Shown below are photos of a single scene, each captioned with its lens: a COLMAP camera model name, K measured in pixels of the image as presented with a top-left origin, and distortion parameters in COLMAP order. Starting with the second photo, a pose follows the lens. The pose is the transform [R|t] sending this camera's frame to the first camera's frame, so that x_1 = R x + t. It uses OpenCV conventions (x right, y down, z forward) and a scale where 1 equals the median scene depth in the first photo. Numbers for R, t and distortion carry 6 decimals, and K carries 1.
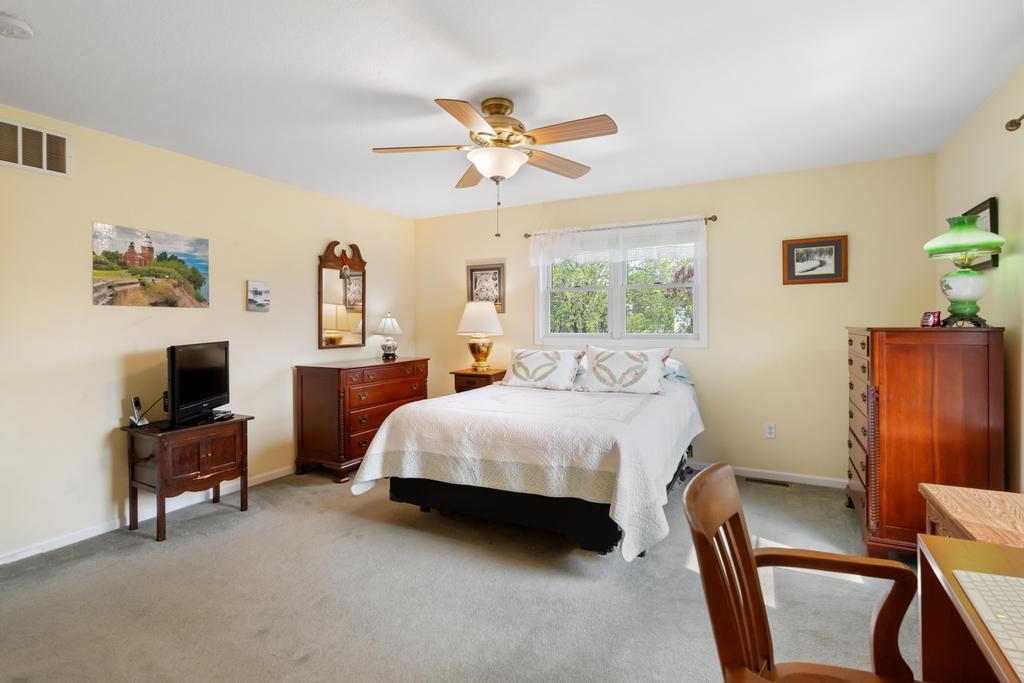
lens RADIAL K [[489.9, 0, 511.9], [0, 489.9, 321.7], [0, 0, 1]] dist [0.000041, -0.000146]
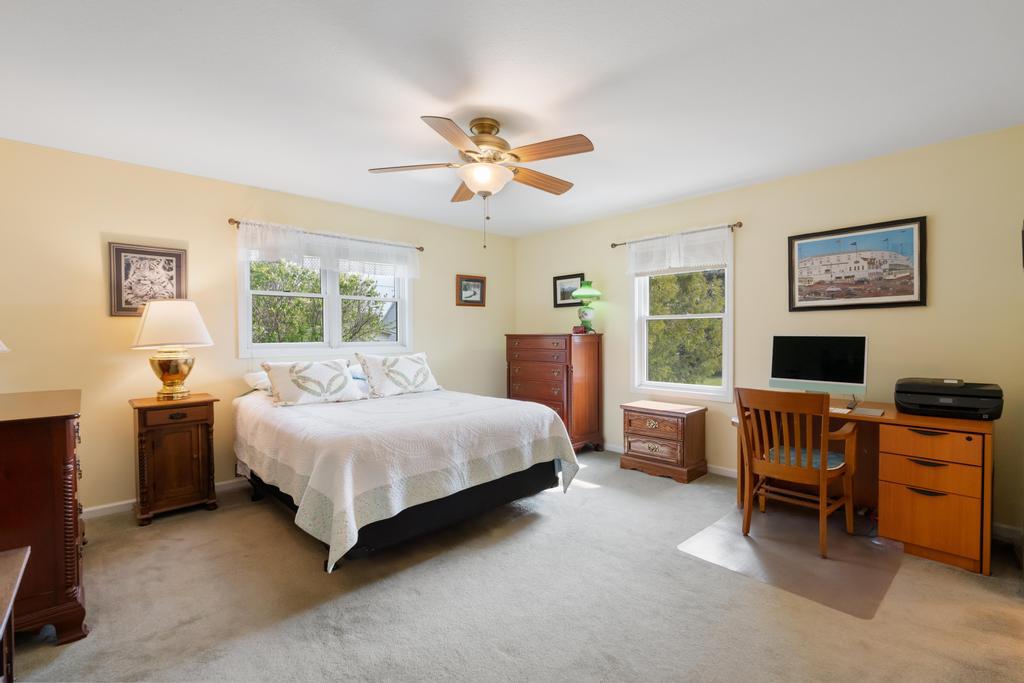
lens RADIAL K [[459.4, 0, 504.2], [0, 459.4, 333.9], [0, 0, 1]] dist [-0.002083, -0.000133]
pose [[0.333888, 0.004123, 0.942604, -0.678812], [0.000424, 0.999990, -0.004524, 0.013609], [-0.942613, 0.001910, 0.333883, 0.436668]]
